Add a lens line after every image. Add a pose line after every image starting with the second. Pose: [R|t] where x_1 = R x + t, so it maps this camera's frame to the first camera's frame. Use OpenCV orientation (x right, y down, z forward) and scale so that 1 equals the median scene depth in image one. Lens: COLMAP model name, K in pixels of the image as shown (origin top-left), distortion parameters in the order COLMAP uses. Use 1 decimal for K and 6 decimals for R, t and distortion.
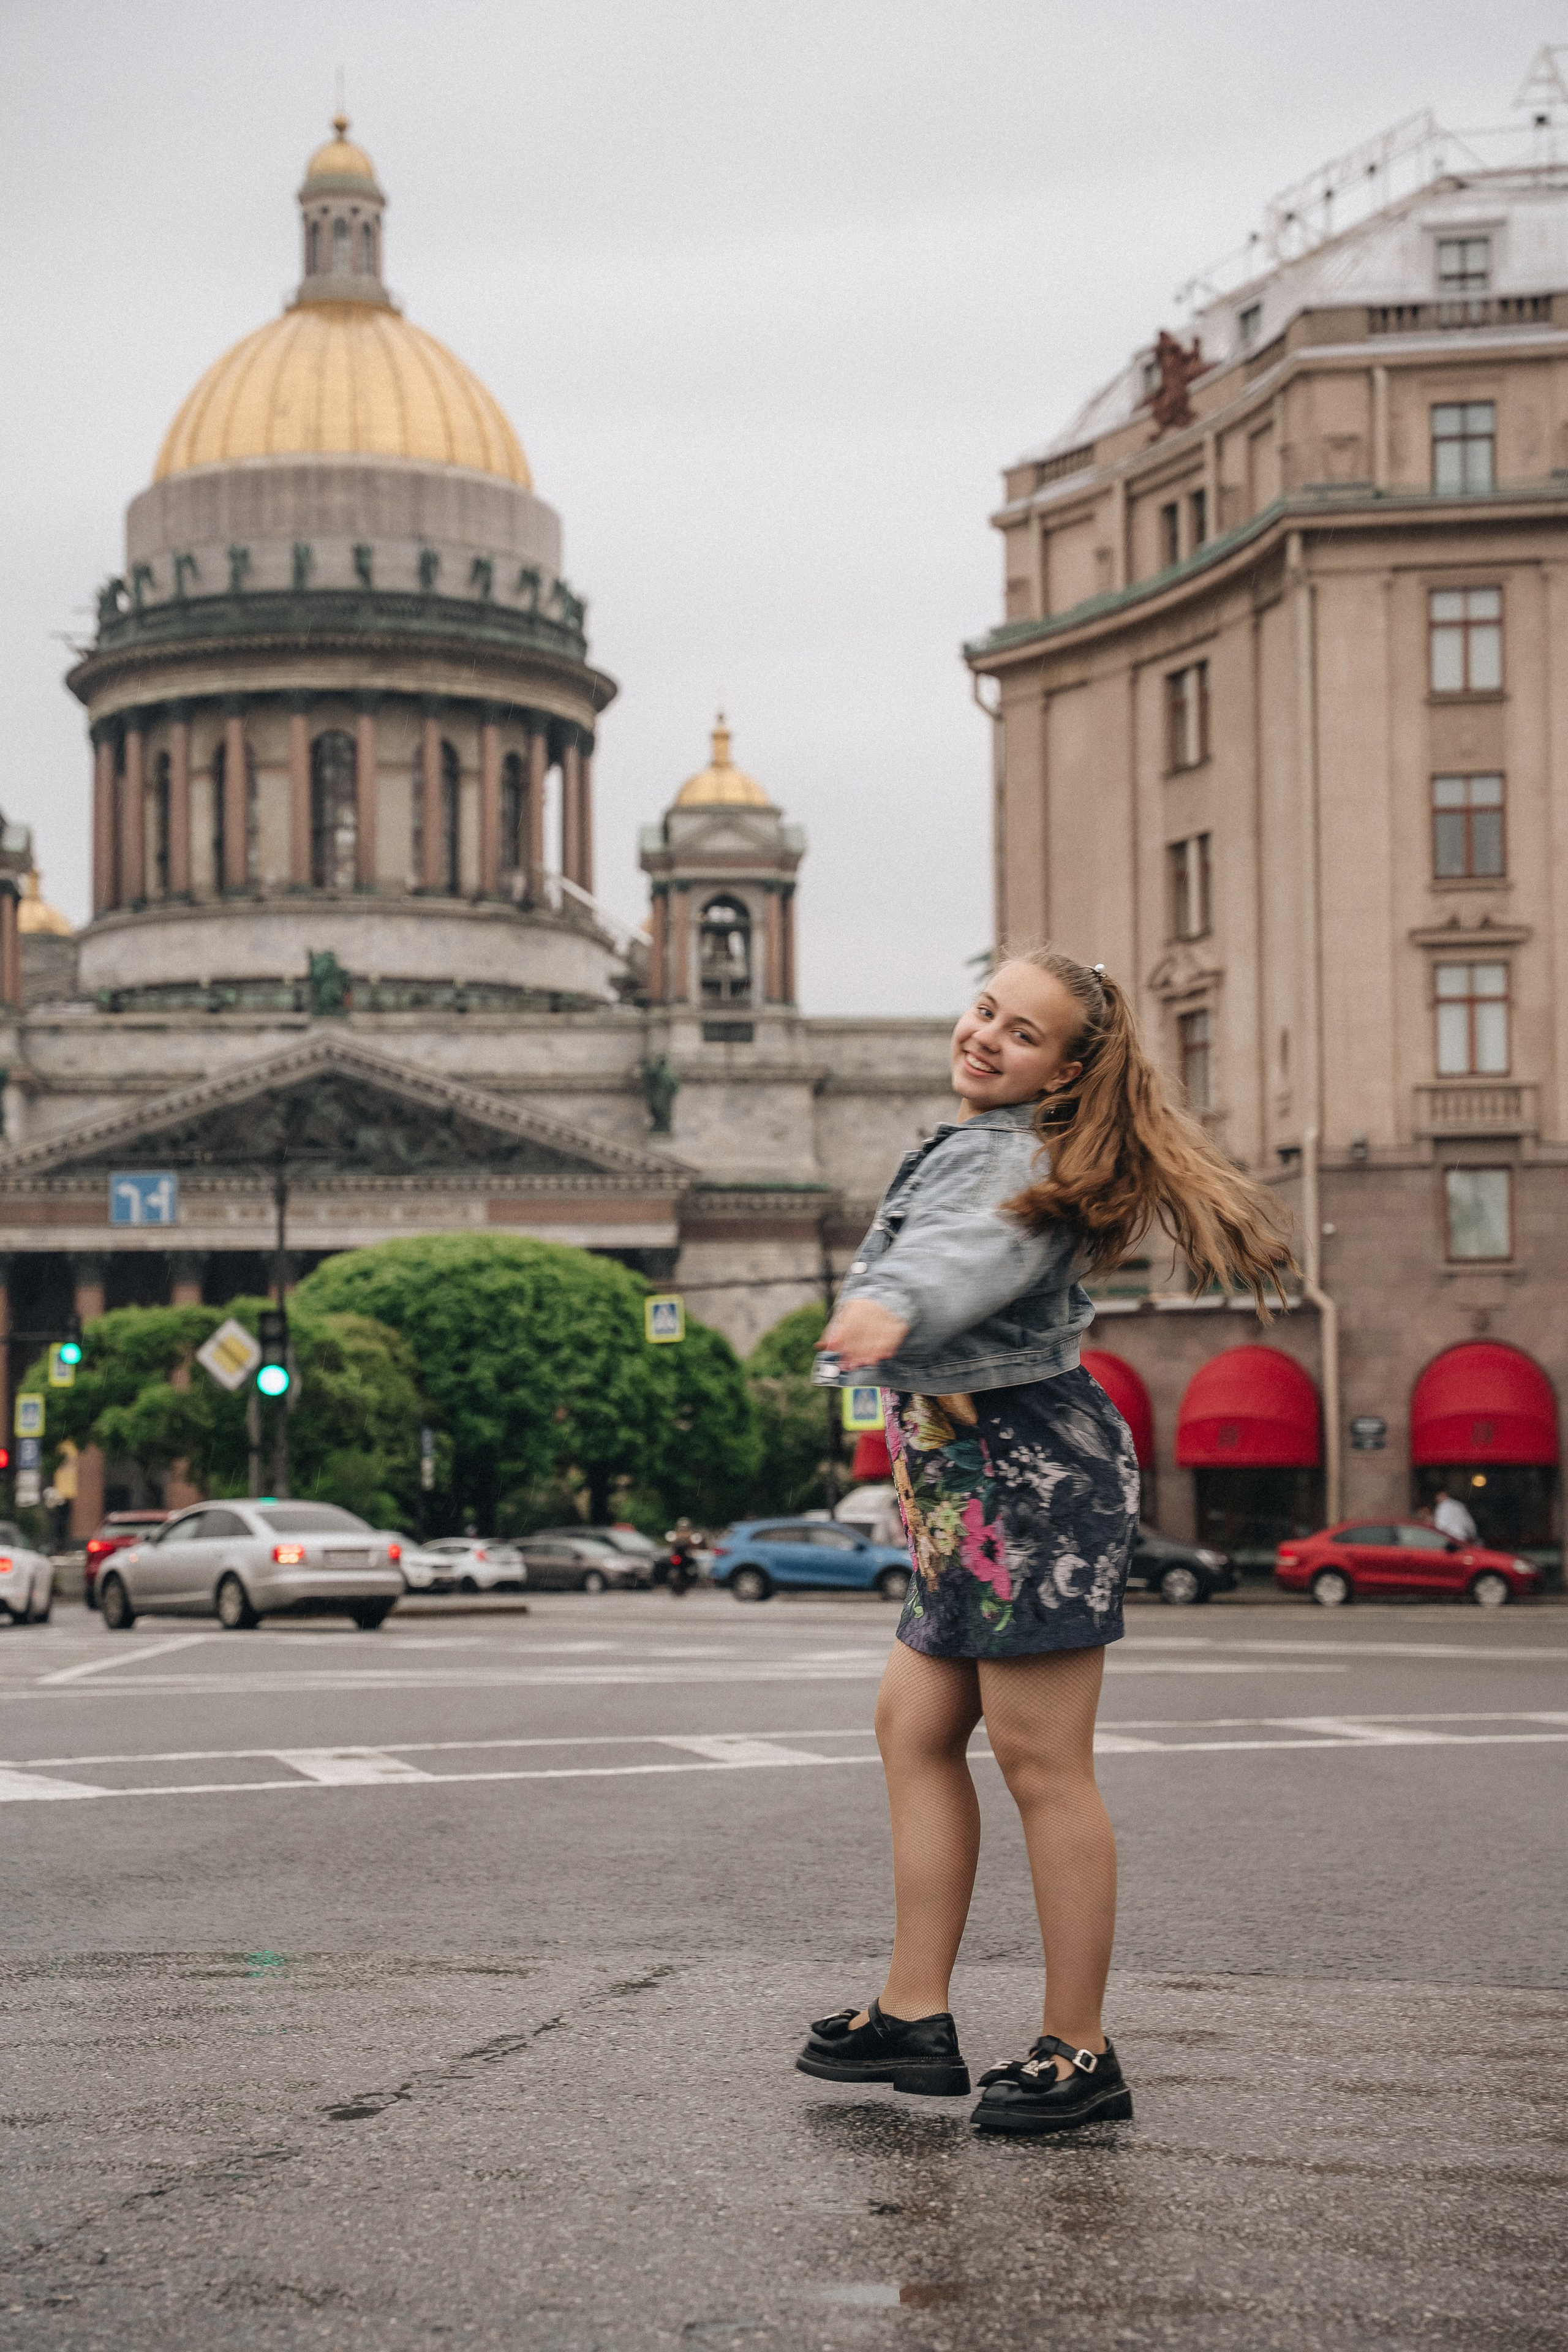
lens RADIAL K [[4374.2, 0, 797.8], [0, 4374.2, 1169.4], [0, 0, 1]] dist [0.178123, 0.447352]
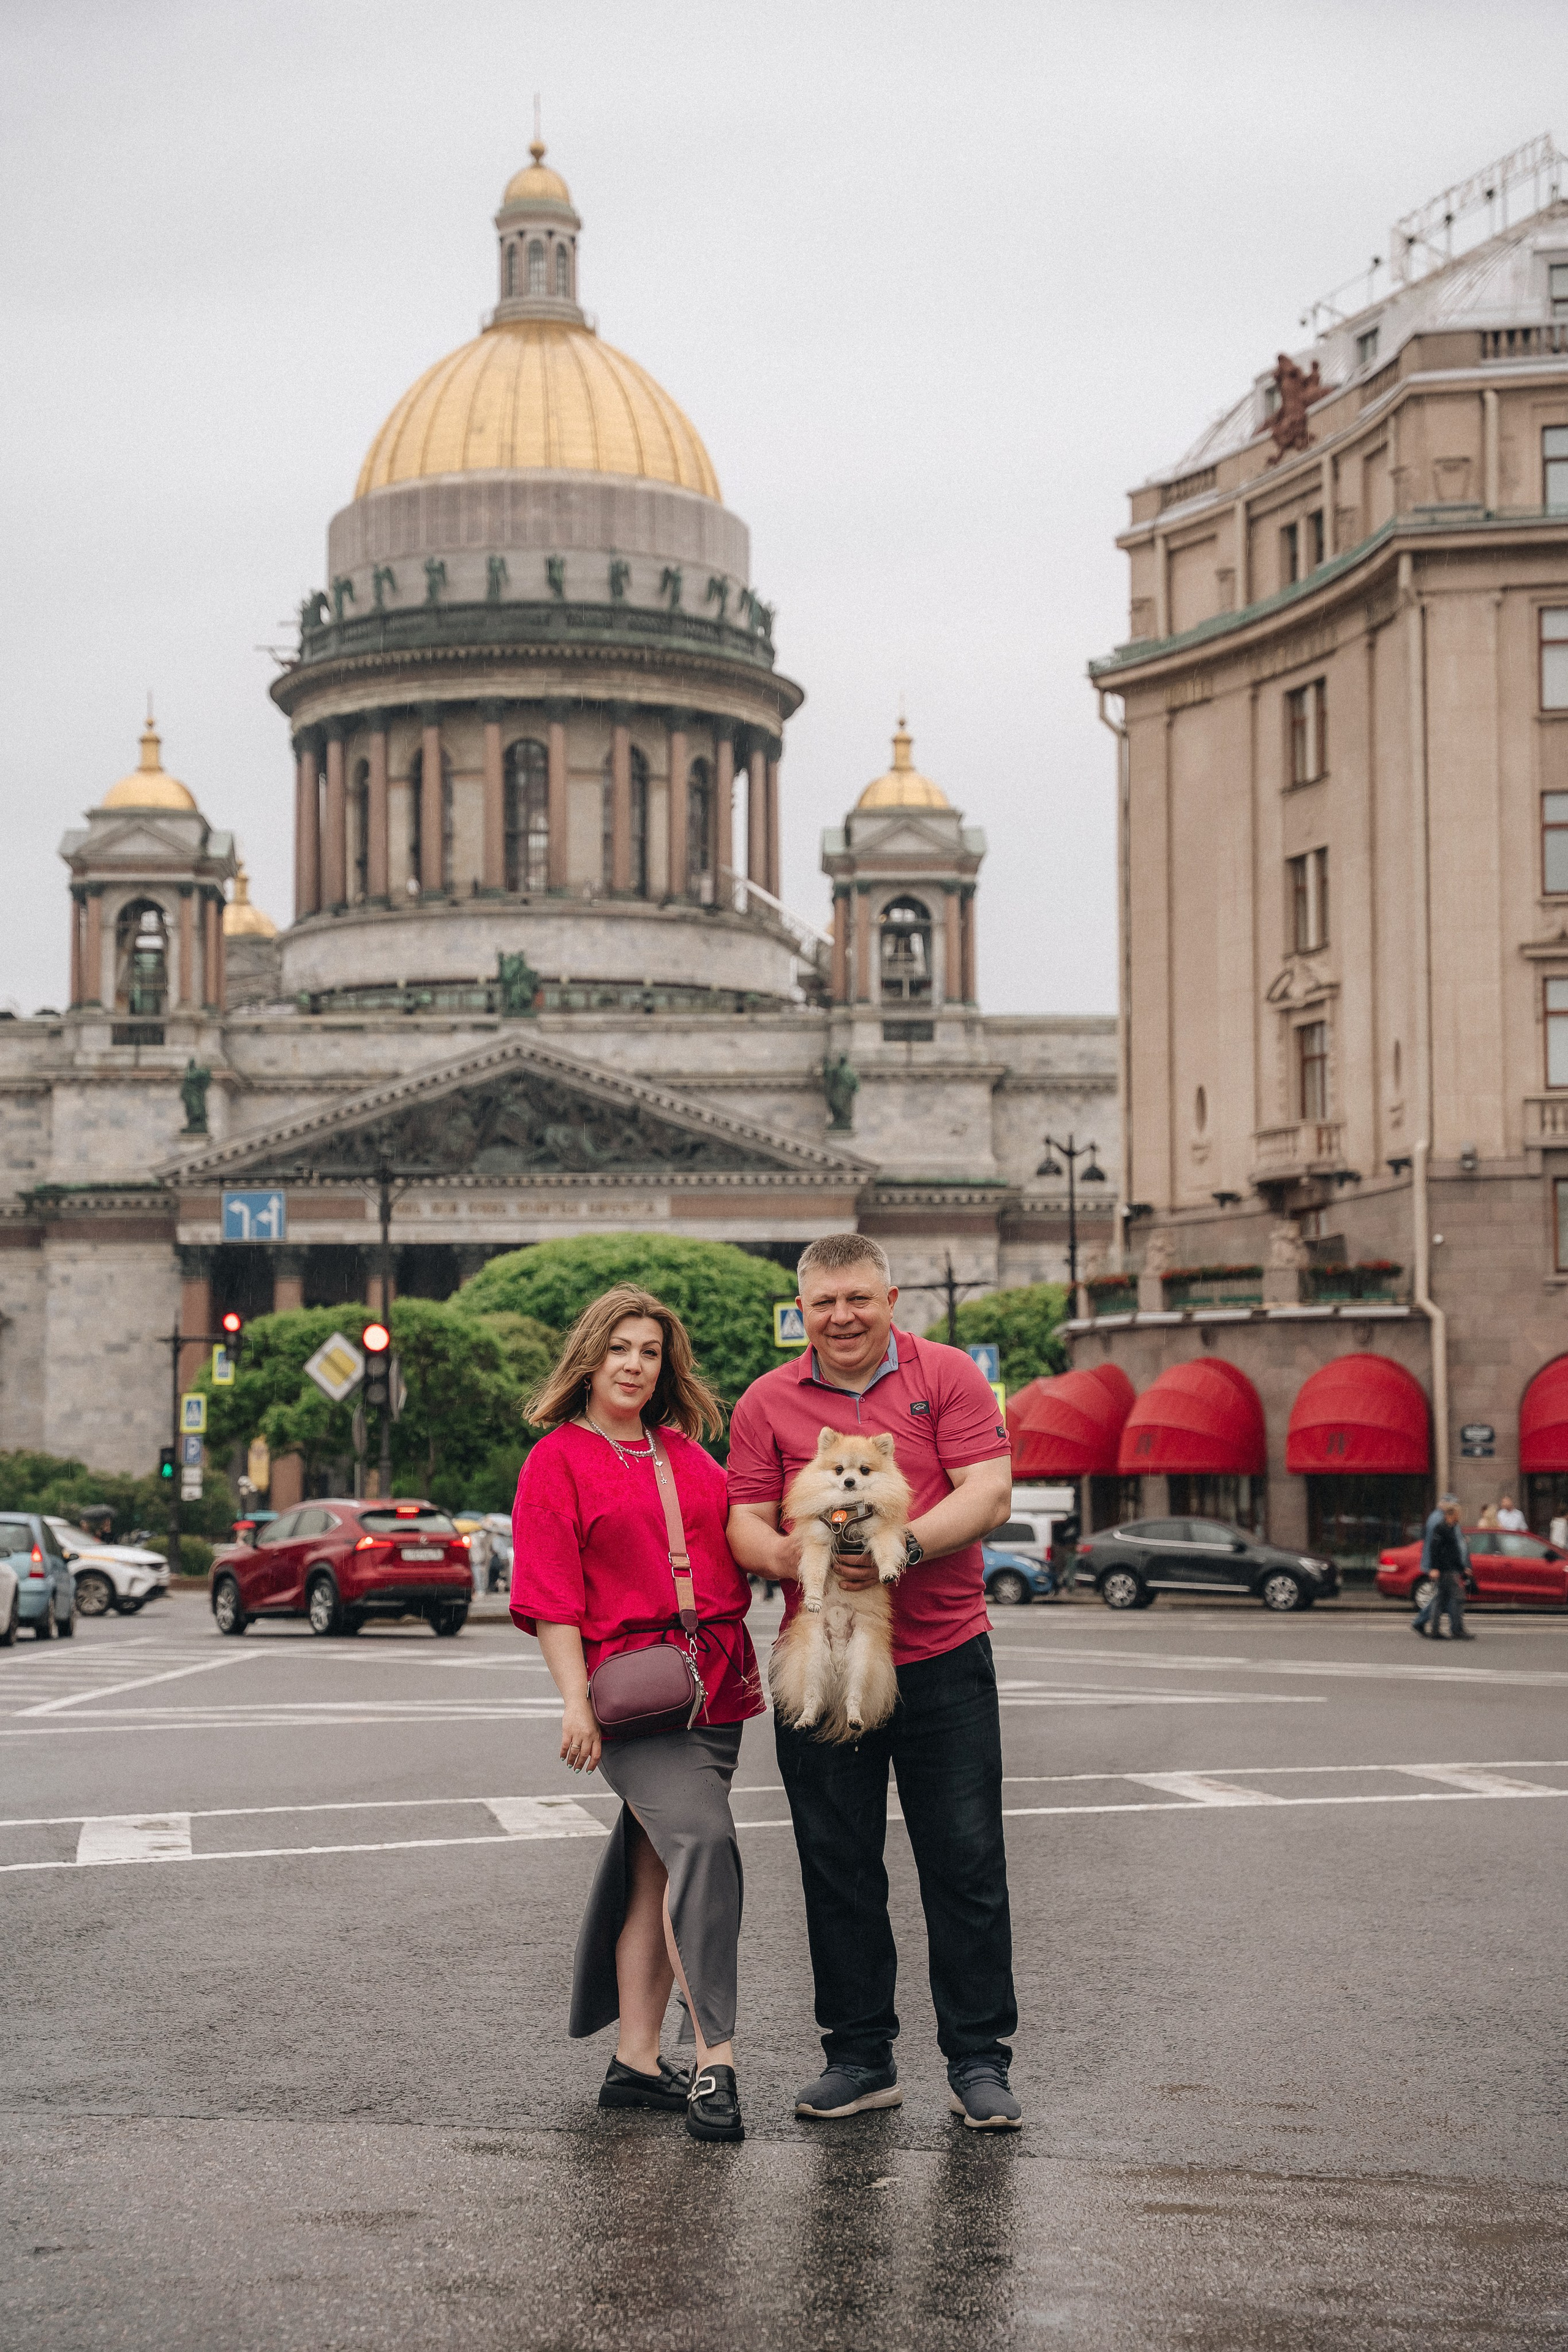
lens RADIAL K [[4284.1, 0, 771.8], [0, 4284.1, 1161.1], [0, 0, 1]] dist [0.167252, 0.363691]
pose [[0.998540, -0.000298, -0.054024, 0.006393], [0.000325, 1.000000, 0.000501, -0.001546], [0.054024, -0.000518, 0.998540, -0.000791]]
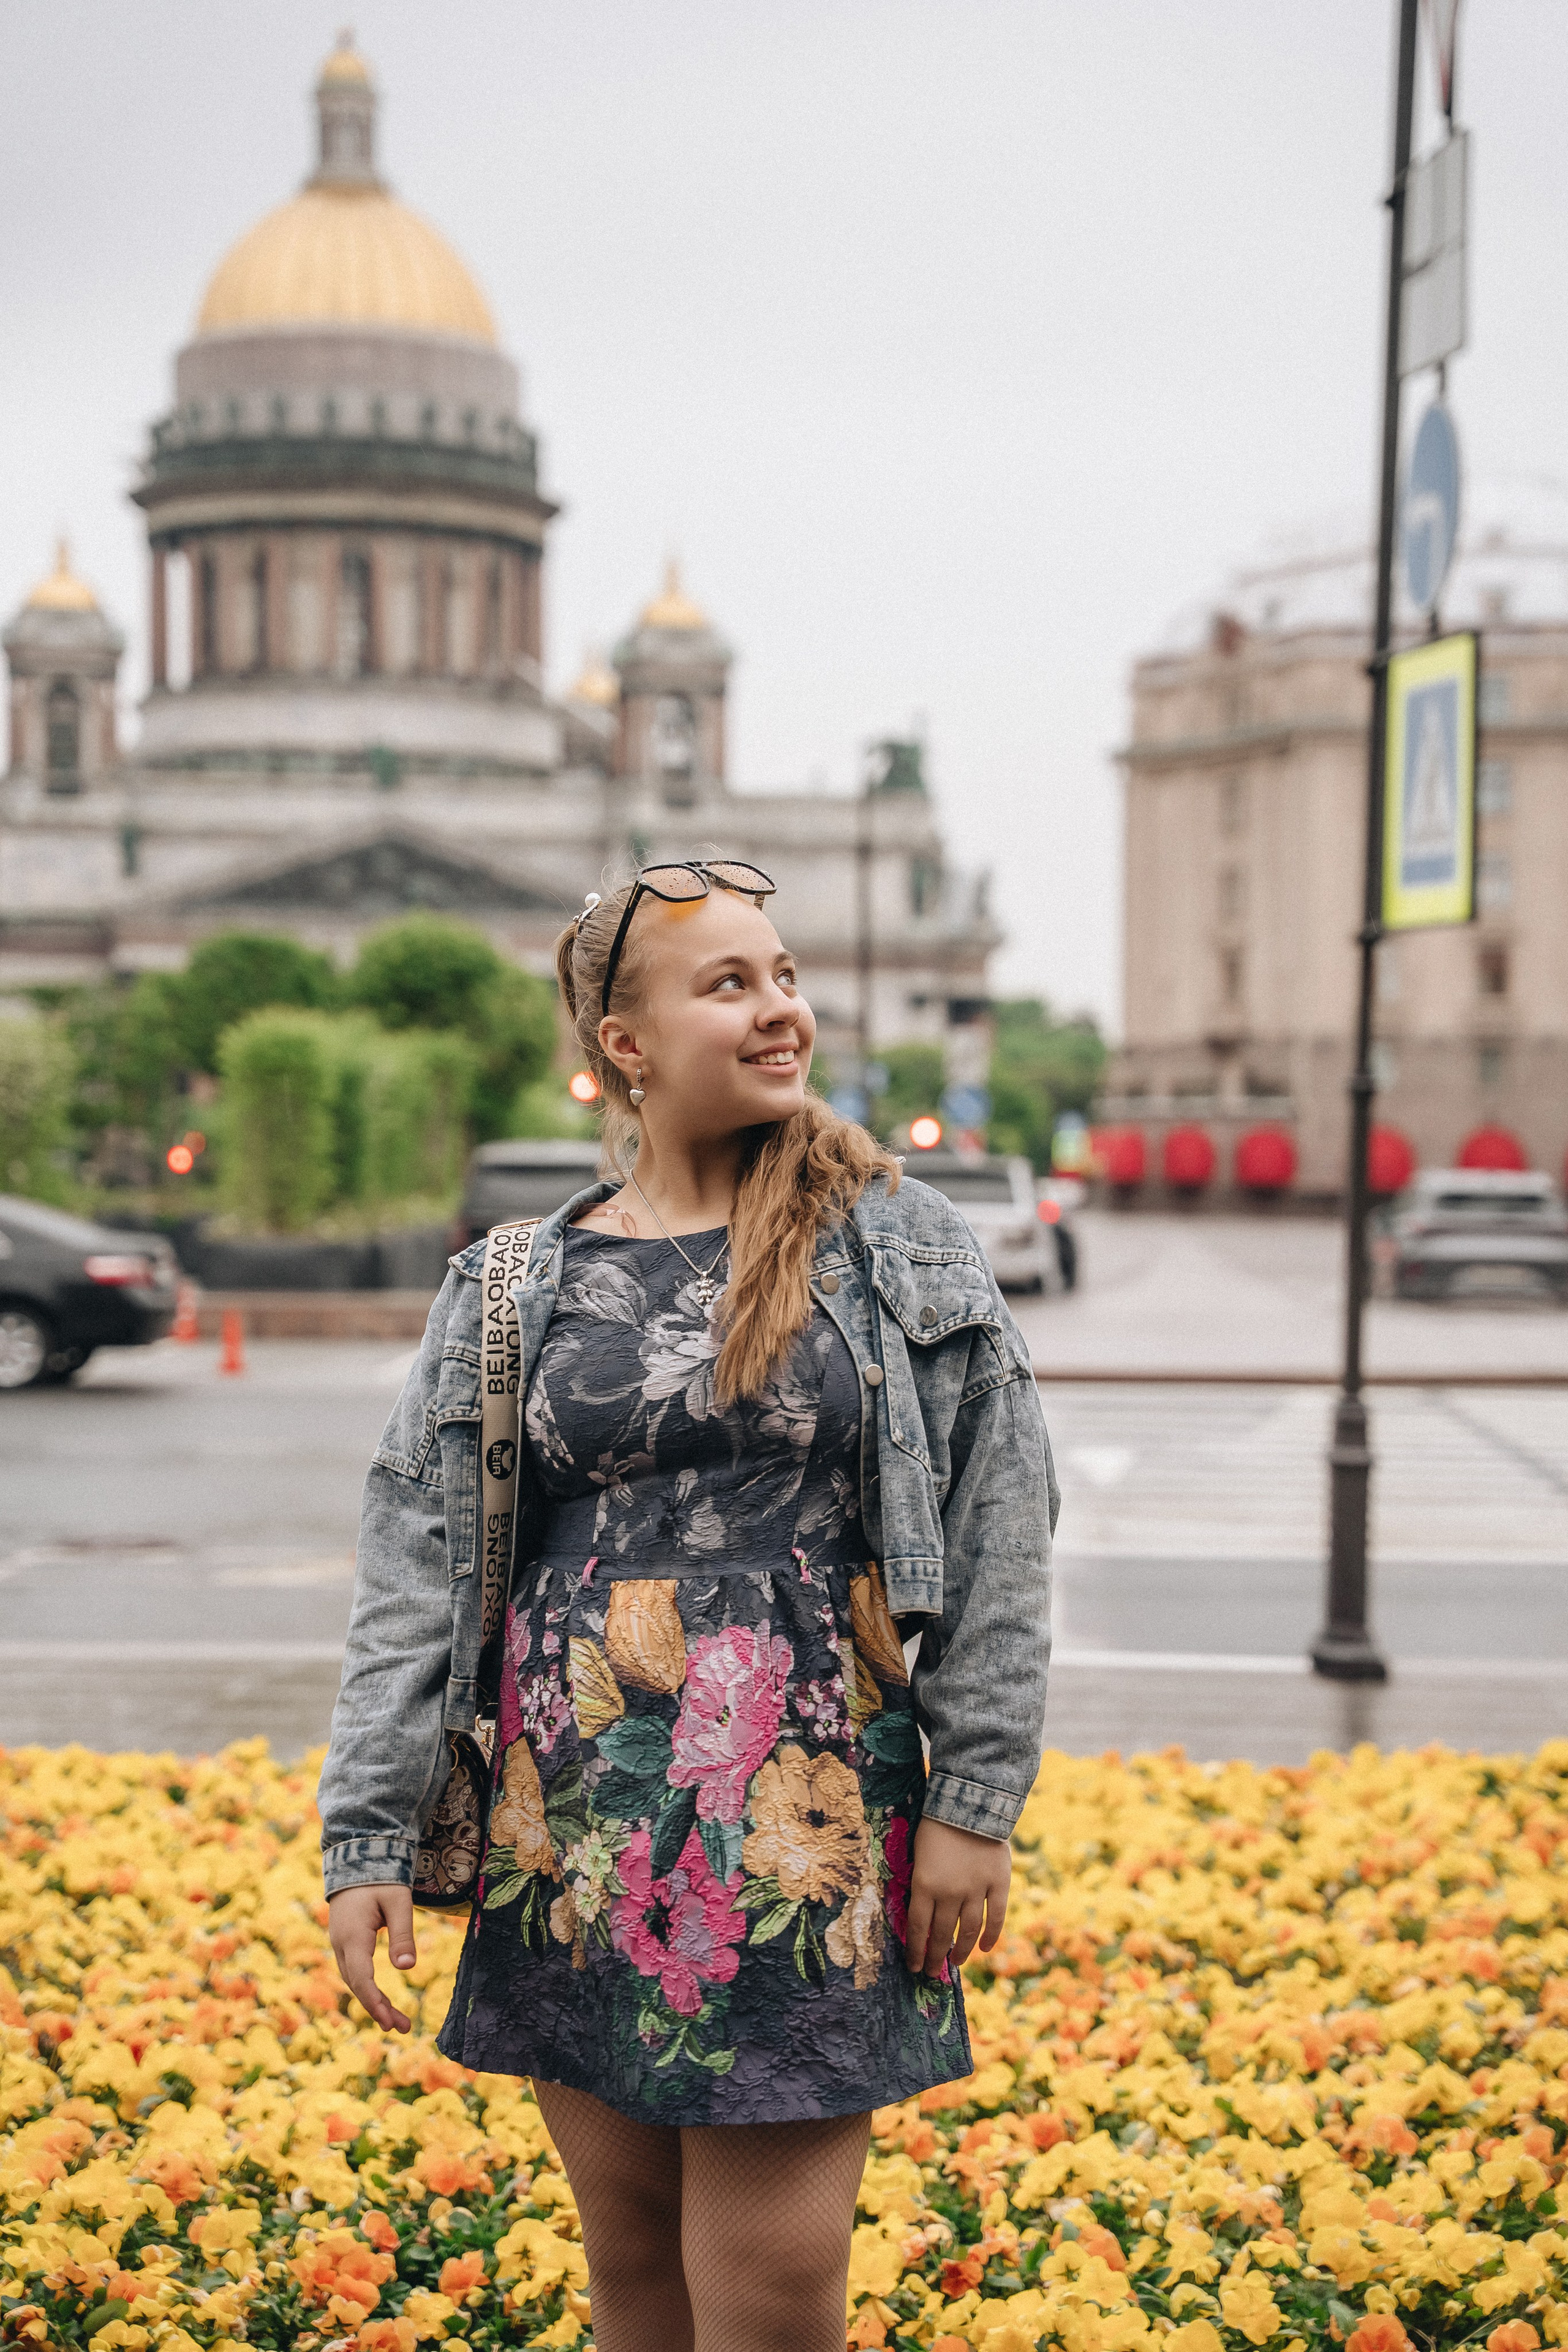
lens RADIAL K [[4502.9, 0, 795.2], [0, 4502.9, 1174.7], [0, 0, 1]] dist [0.301781, 0.134921]
pose [[0.996358, 0.014635, 0.084009, -0.093176], [-0.021687, 0.996258, 0.083659, -0.034878], [-0.082470, -0.085176, 0.992947, -0.344871]]
